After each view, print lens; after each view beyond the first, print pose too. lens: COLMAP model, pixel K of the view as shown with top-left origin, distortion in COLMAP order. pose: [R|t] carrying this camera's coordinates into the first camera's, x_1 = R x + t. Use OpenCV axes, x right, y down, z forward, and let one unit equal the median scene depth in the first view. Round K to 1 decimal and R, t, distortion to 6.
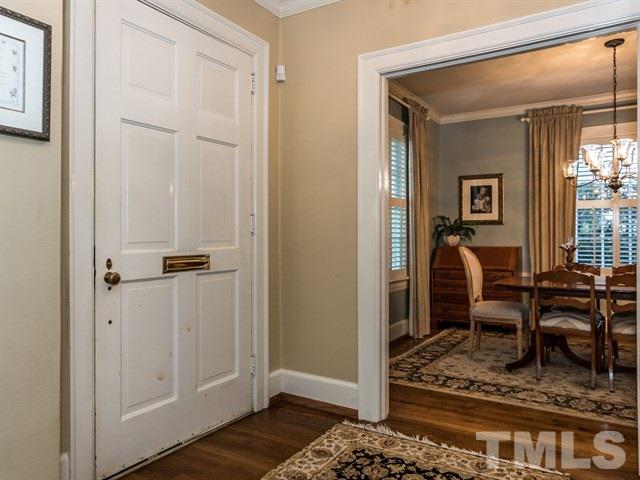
lens RADIAL K [[469.5, 0, 319.1], [0, 469.5, 239.8], [0, 0, 1]] dist [-0.009563, -0.003154]
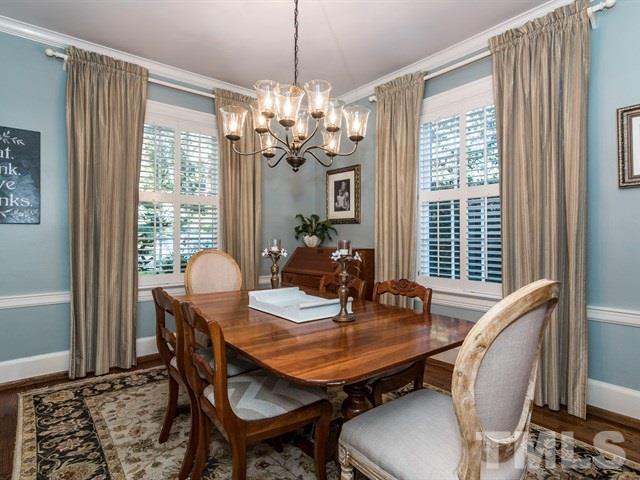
lens RADIAL K [[354.7, 0, 320.8], [0, 354.7, 238.0], [0, 0, 1]] dist [-0.003486, 0.000945]
pose [[0.946341, 0.002201, -0.323163, 0.544364], [-0.002505, 0.999997, -0.000526, -0.004585], [0.323161, 0.001308, 0.946343, 0.358566]]
